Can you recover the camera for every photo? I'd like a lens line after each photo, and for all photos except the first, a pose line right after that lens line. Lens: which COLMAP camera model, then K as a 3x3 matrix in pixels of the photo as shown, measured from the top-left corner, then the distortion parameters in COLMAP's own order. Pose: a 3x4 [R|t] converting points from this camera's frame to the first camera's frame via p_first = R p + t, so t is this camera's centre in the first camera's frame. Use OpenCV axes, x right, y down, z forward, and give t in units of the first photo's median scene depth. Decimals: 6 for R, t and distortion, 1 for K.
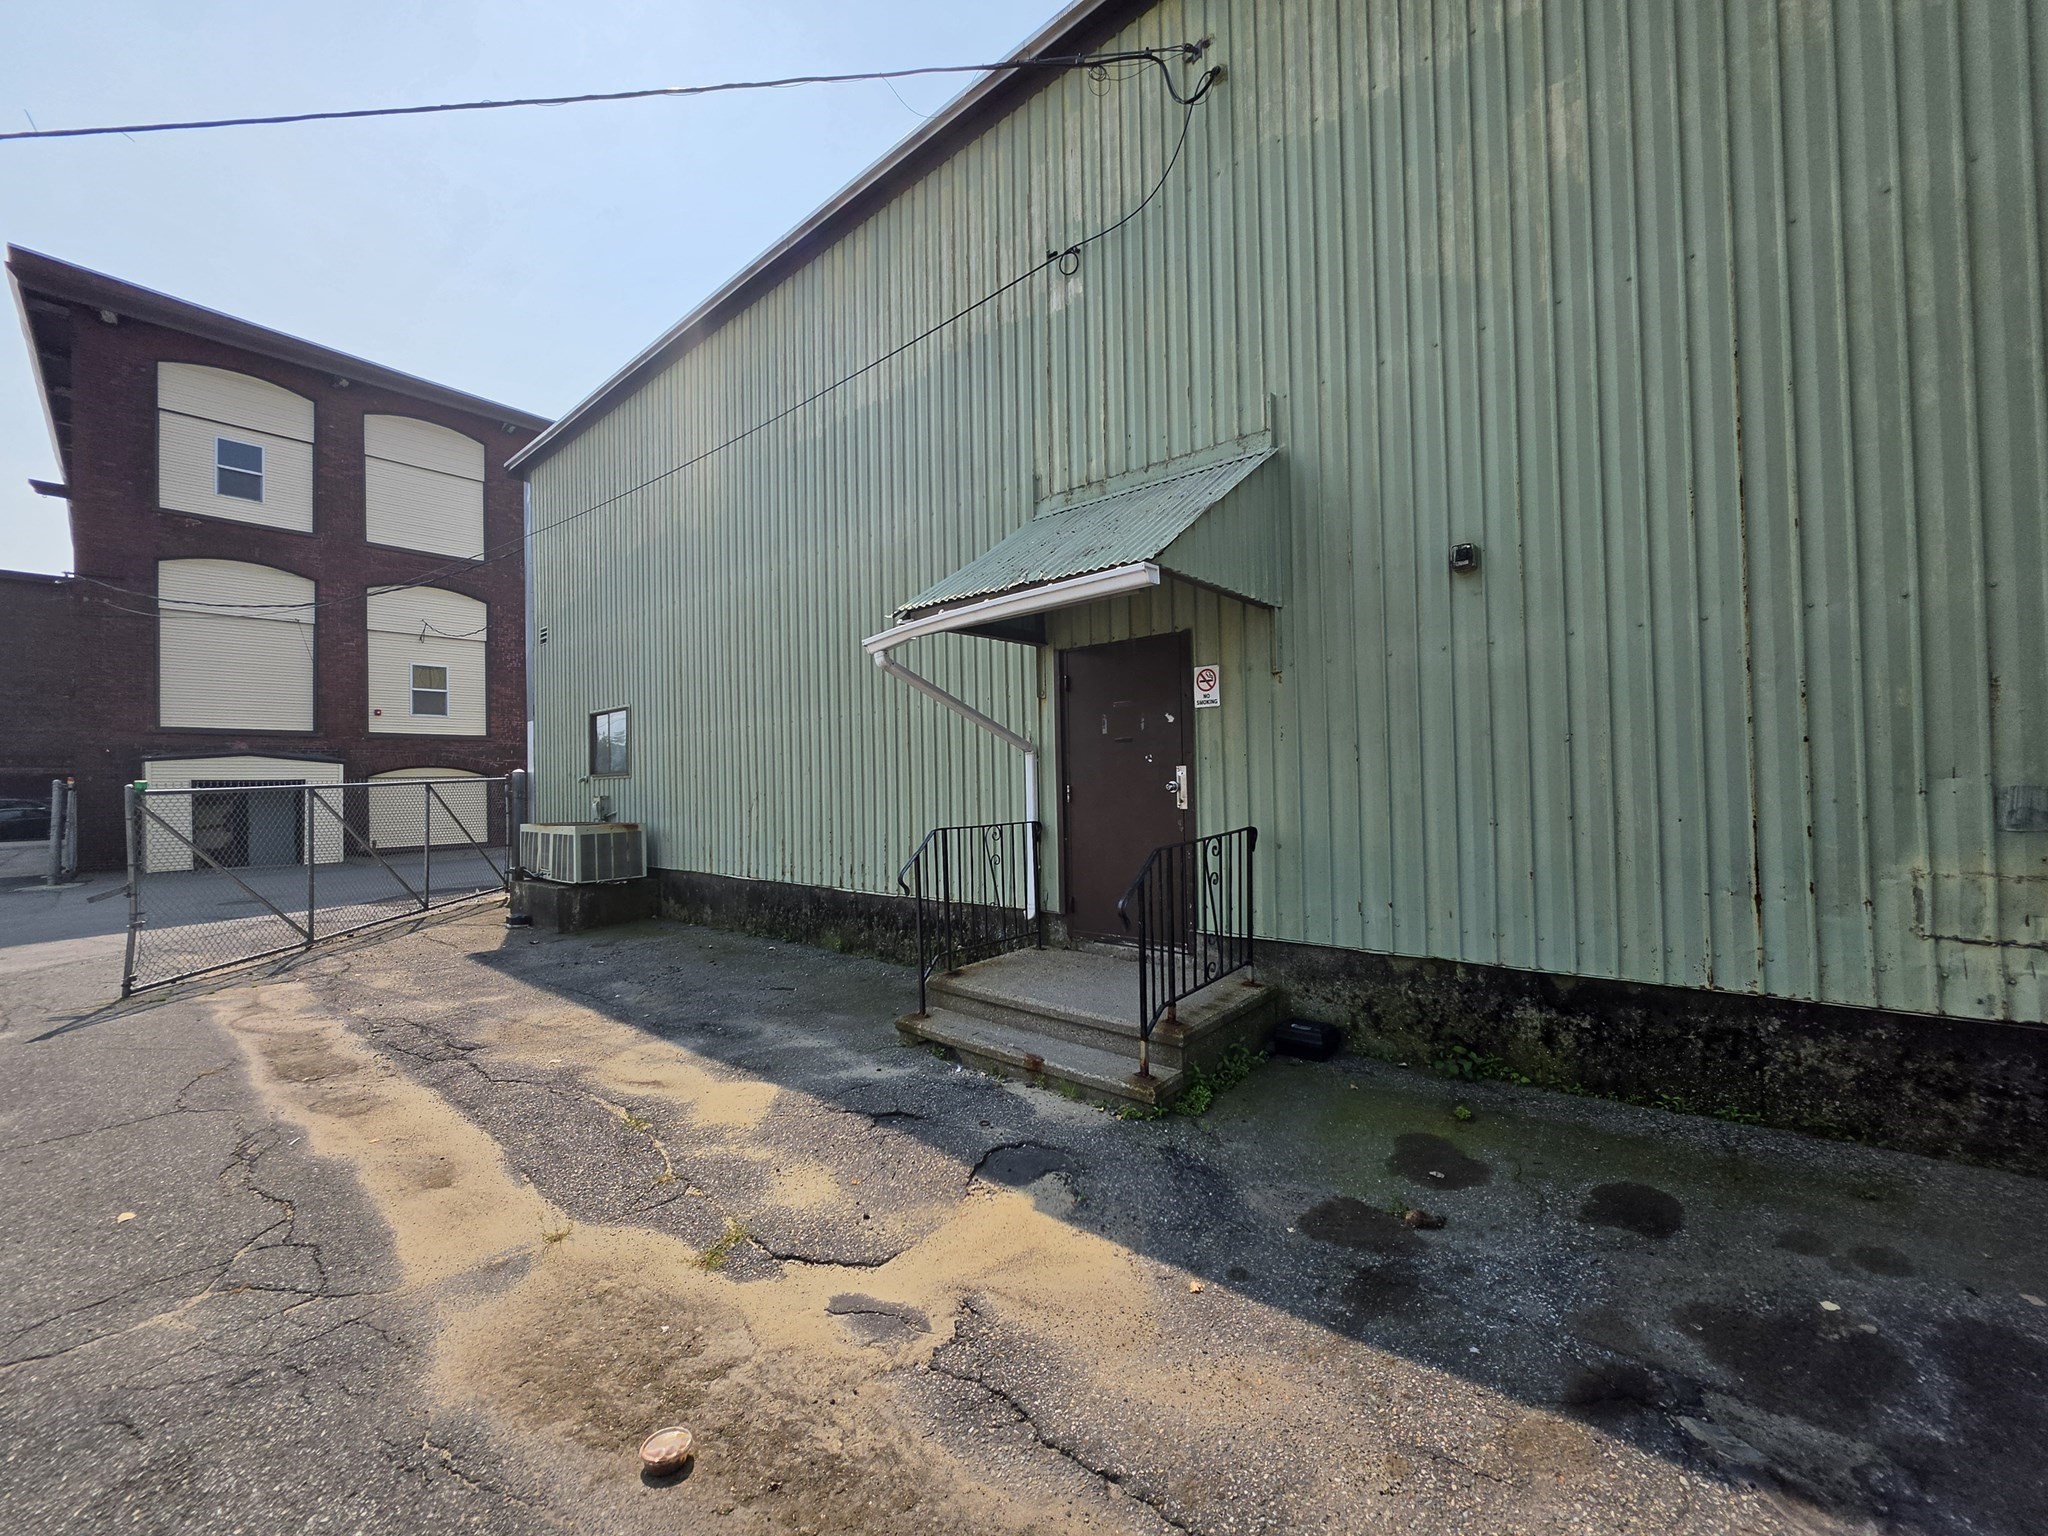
lens RADIAL K [[829.4, 0, 1024.0], [0, 829.4, 768.0], [0, 0, 1]] dist [-0.000894, -0.000263]
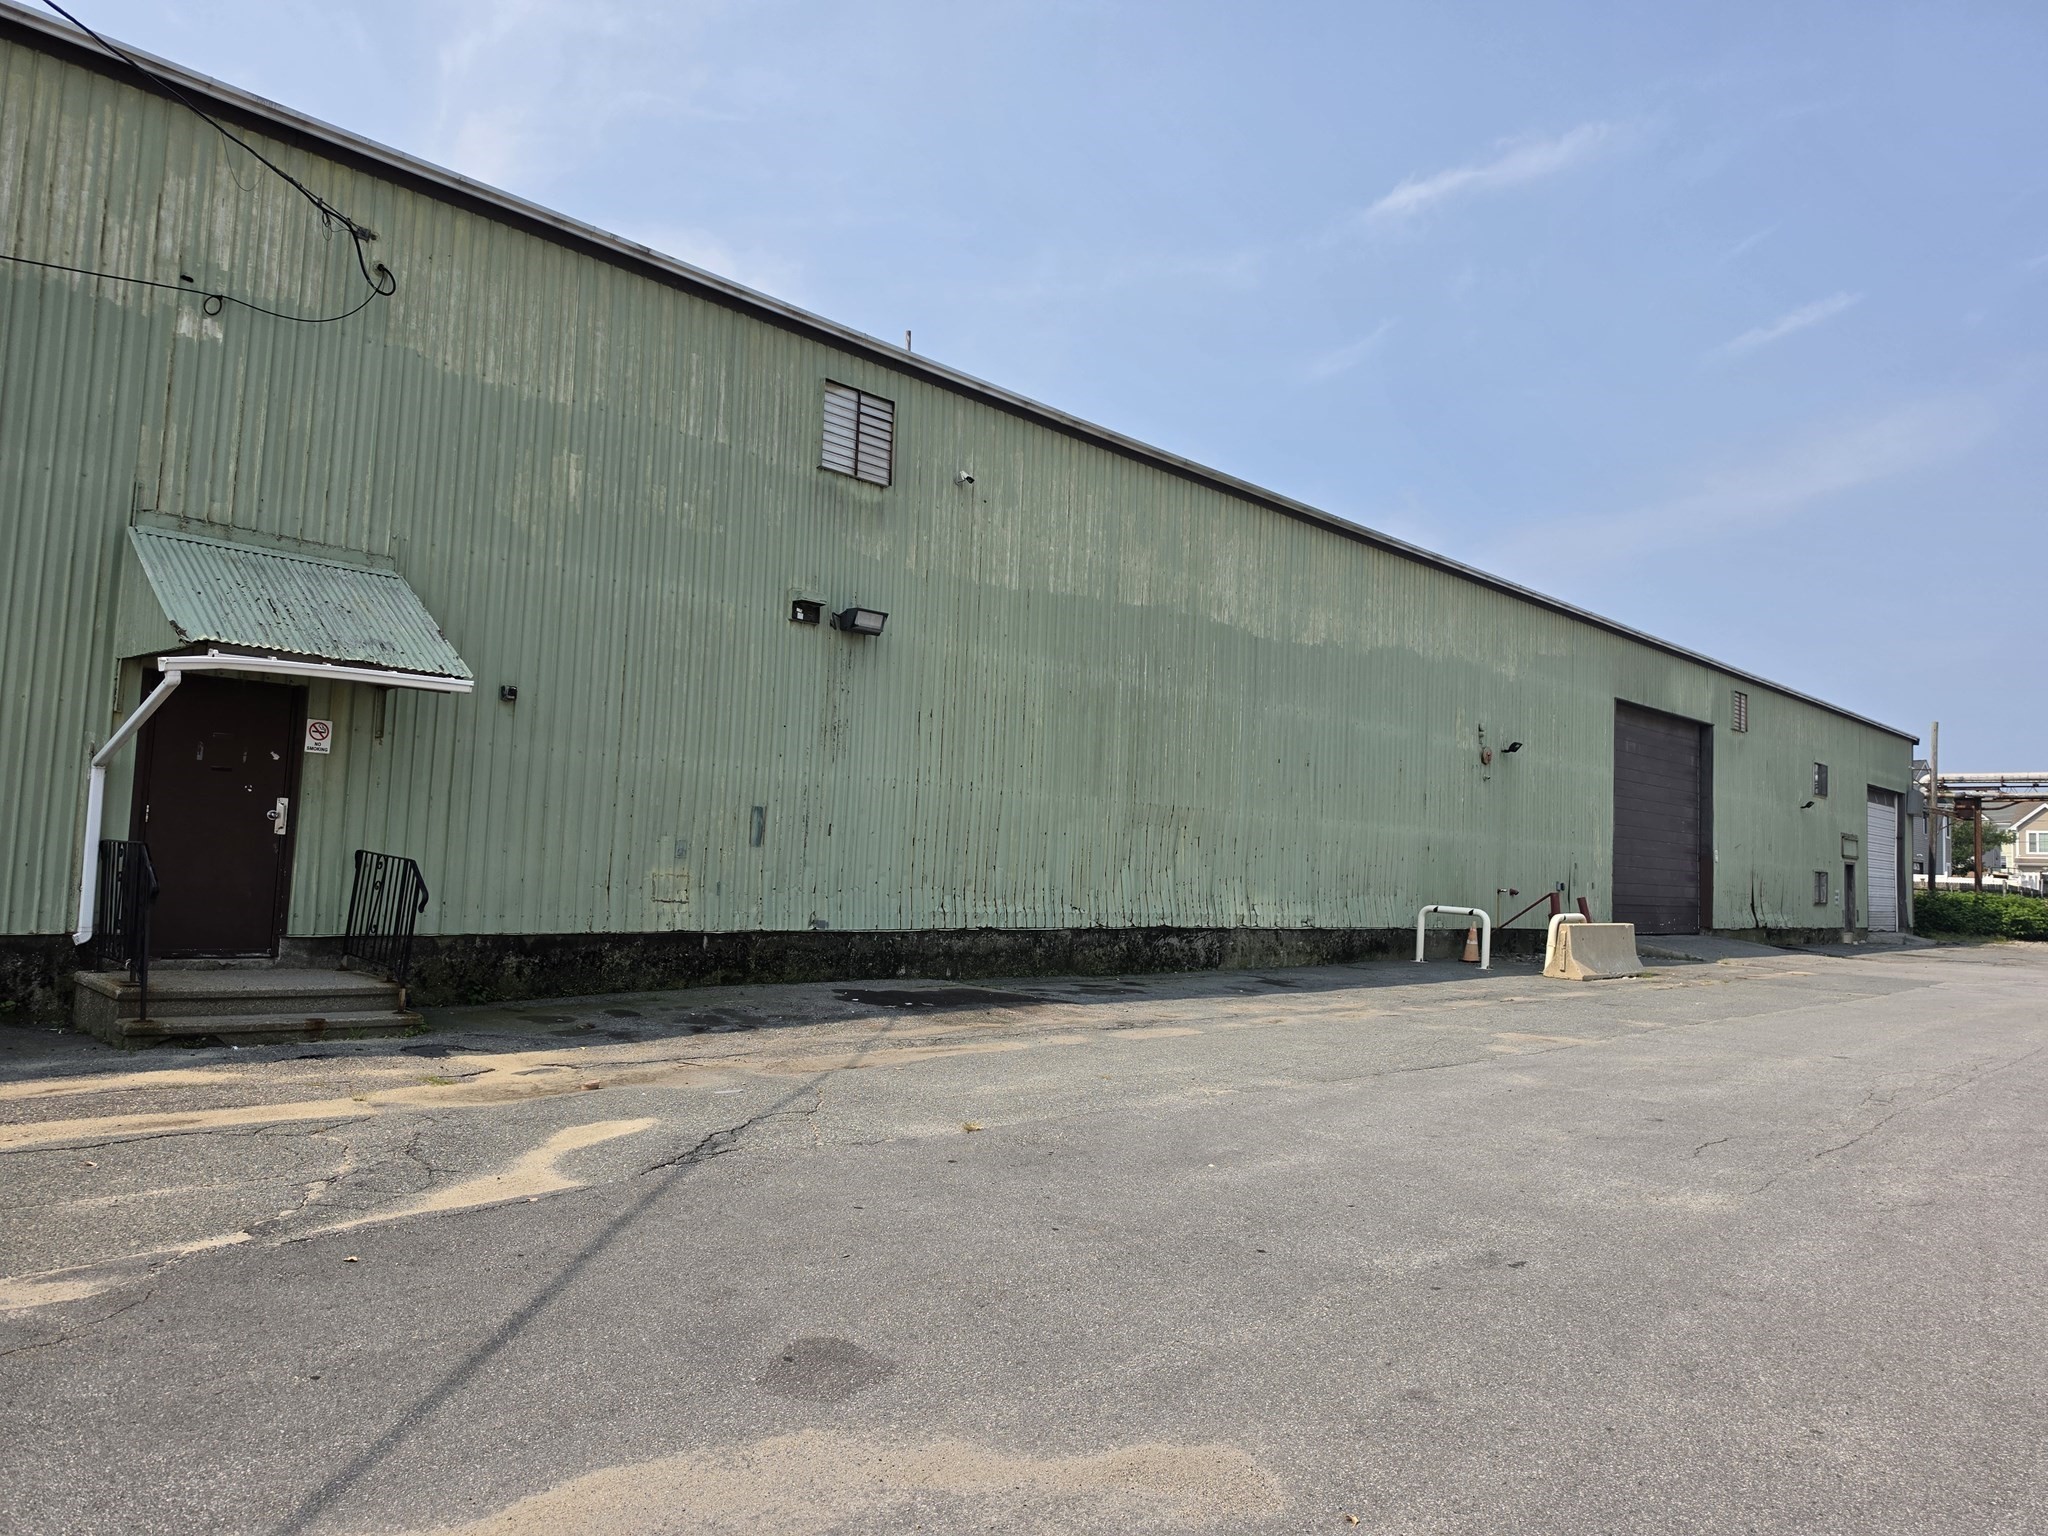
lens RADIAL K [[1457.8, 0, 1024.0], [0, 1457.8, 768.0], [0, 0, 1]] dist [0.004399, -0.000047]
pose [[0.039068, 0.085335, 0.995586, -2.436110], [-0.065693, 0.994411, -0.082656, 0.076089], [-0.997075, -0.062173, 0.044455, -0.191191]]
